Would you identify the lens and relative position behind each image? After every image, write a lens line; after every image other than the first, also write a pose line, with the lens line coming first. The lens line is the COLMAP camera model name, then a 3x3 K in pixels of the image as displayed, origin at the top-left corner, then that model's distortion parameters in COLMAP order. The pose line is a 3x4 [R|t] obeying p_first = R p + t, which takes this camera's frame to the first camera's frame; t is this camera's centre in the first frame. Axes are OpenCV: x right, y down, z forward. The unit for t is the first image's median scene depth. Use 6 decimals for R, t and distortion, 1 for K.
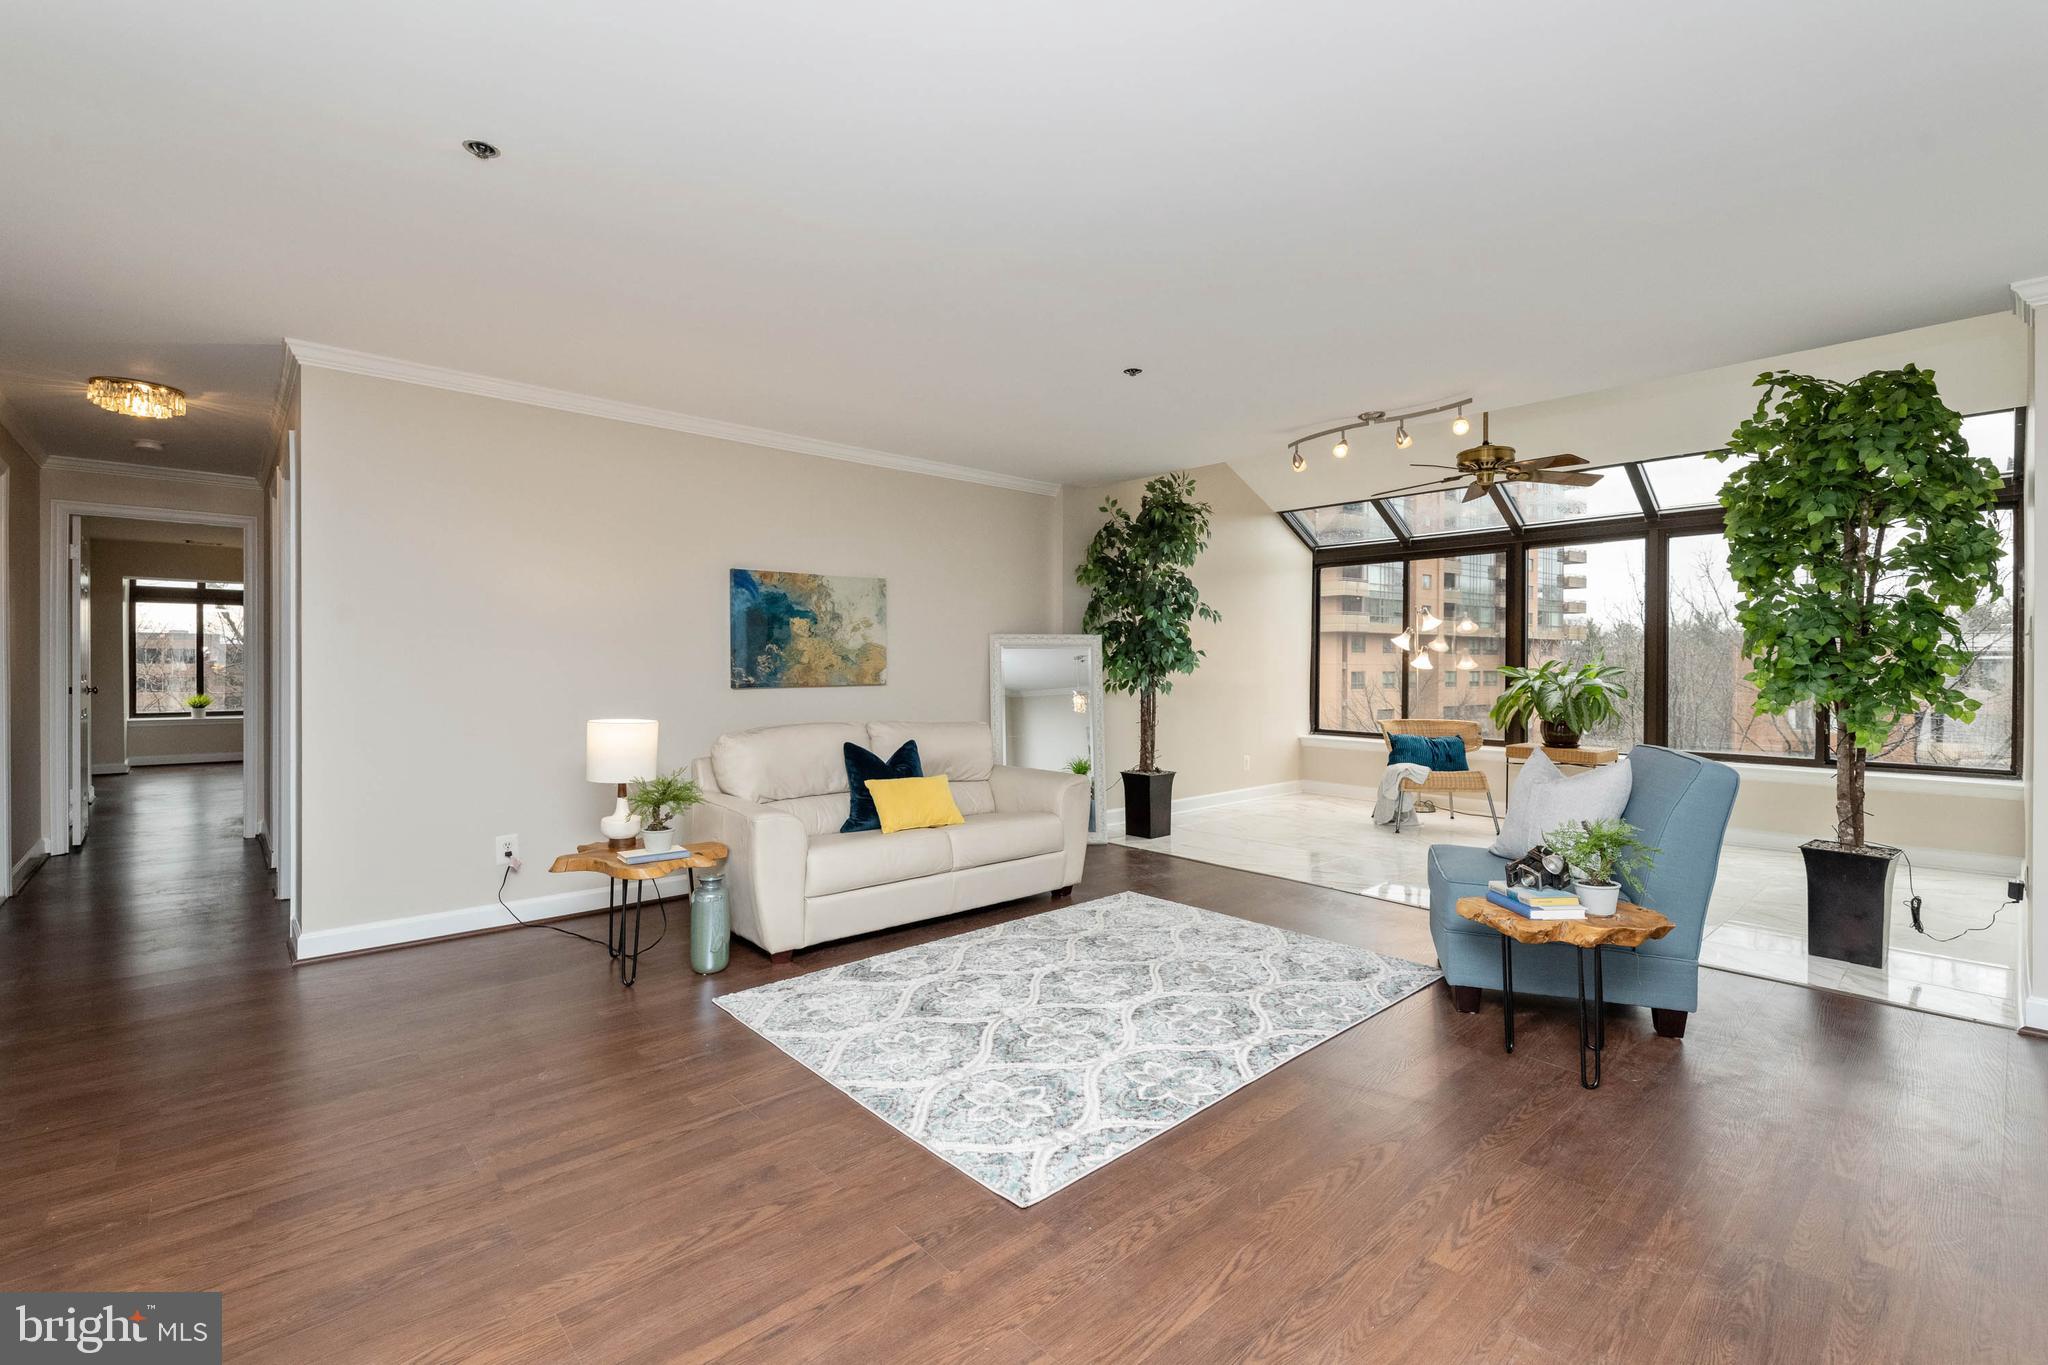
lens RADIAL K [[893.6, 0, 1036.2], [0, 893.6, 673.5], [0, 0, 1]] dist [-0.004330, -0.001280]
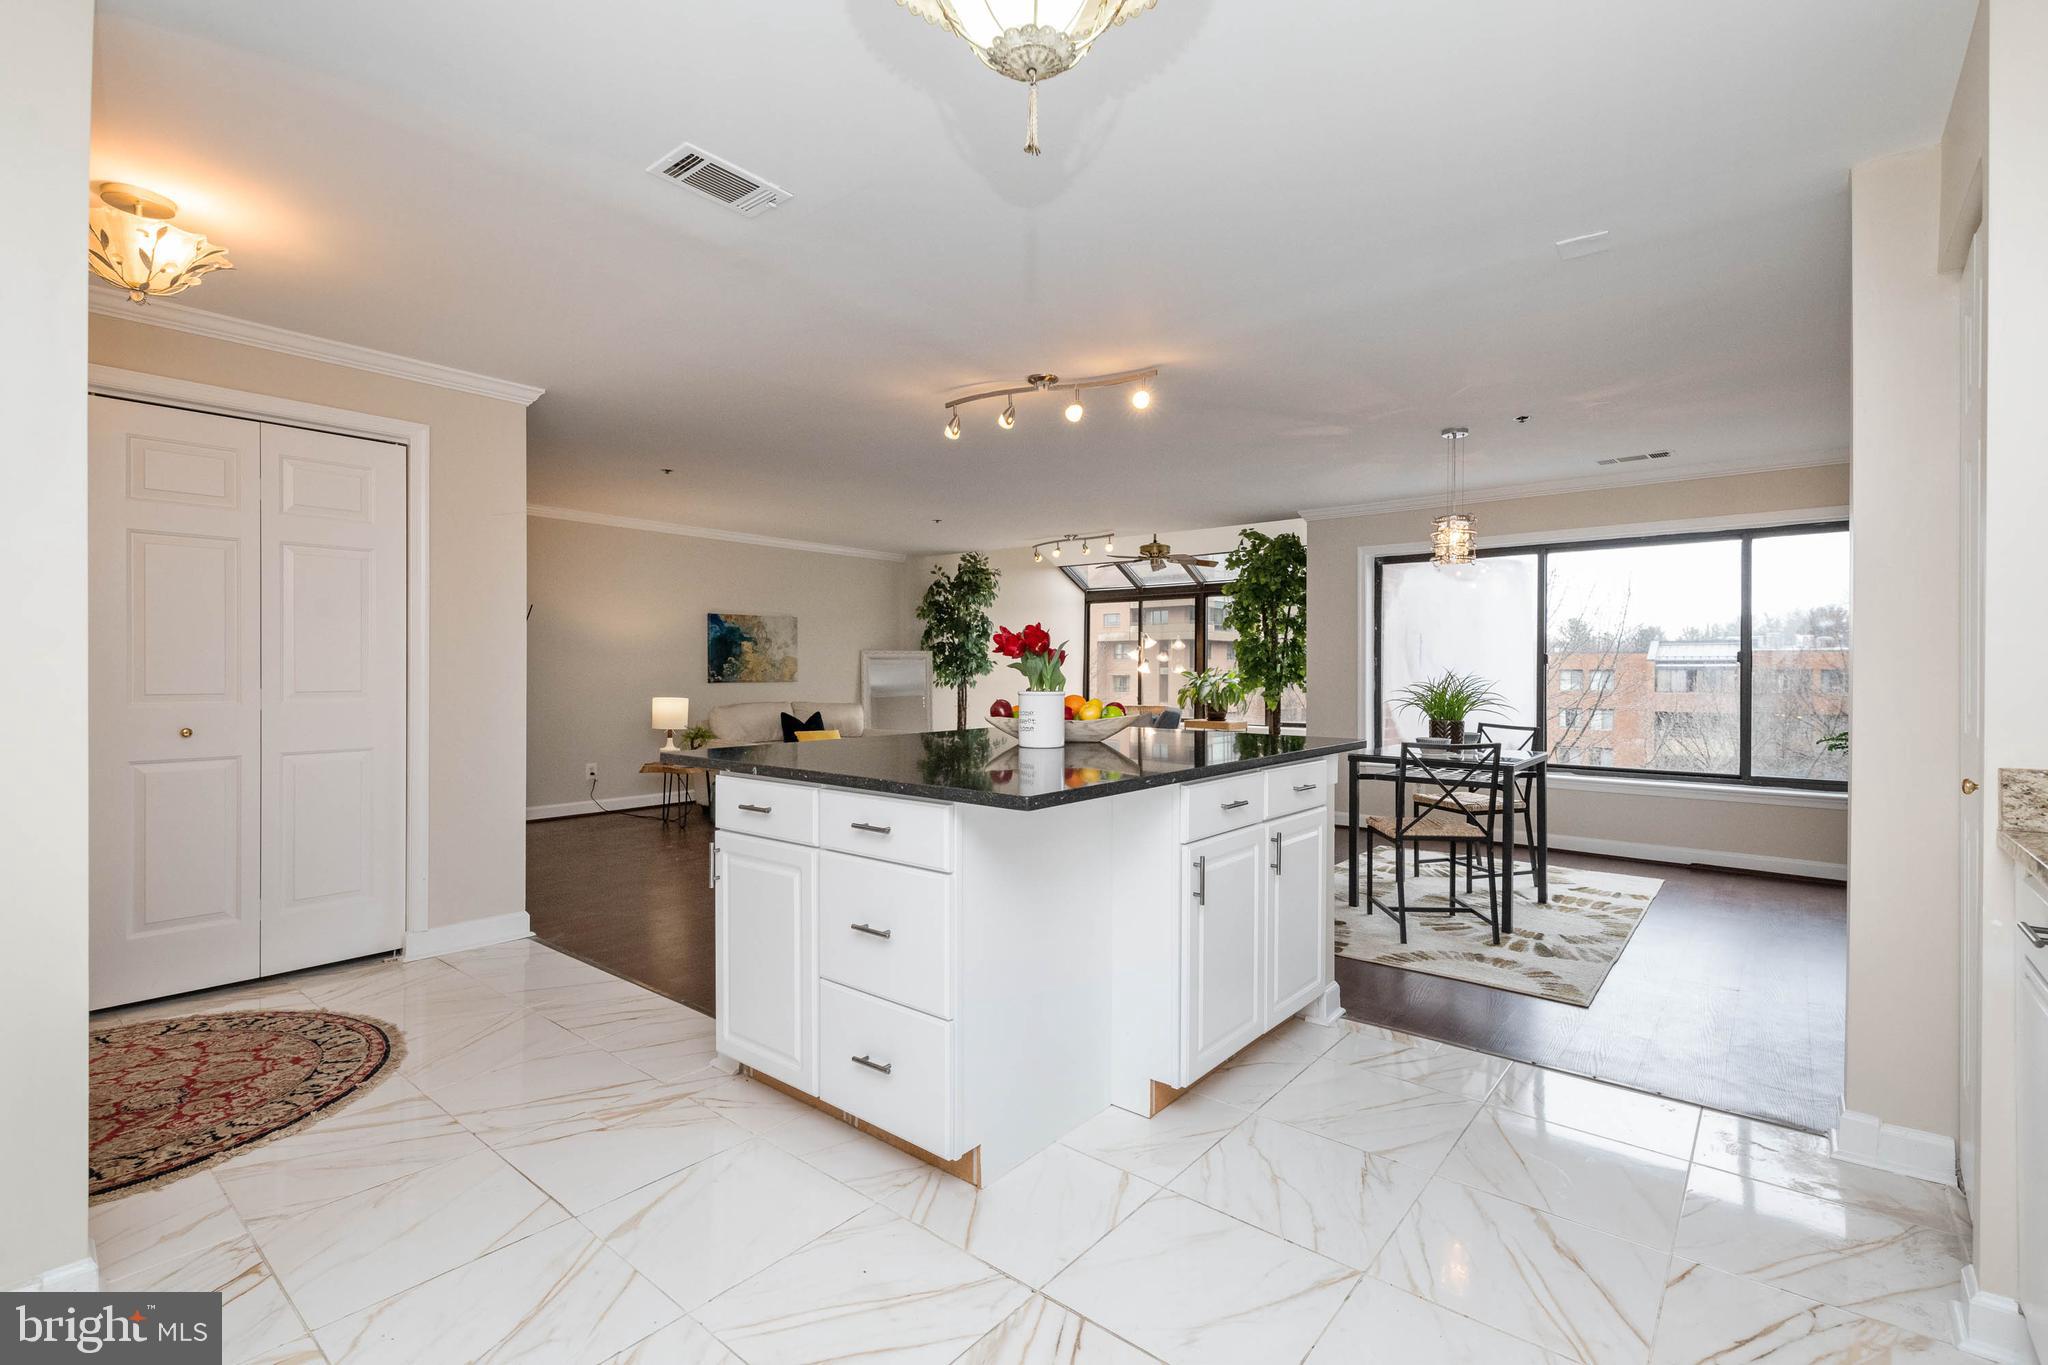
lens RADIAL K [[893.6, 0, 1043.2], [0, 893.6, 679.4], [0, 0, 1]] dist [-0.004330, -0.001280]
pose [[0.987752, 0.000573, 0.156028, 0.020220], [-0.000782, 0.999999, 0.001281, 0.005458], [-0.156027, -0.001387, 0.987752, -0.619706]]
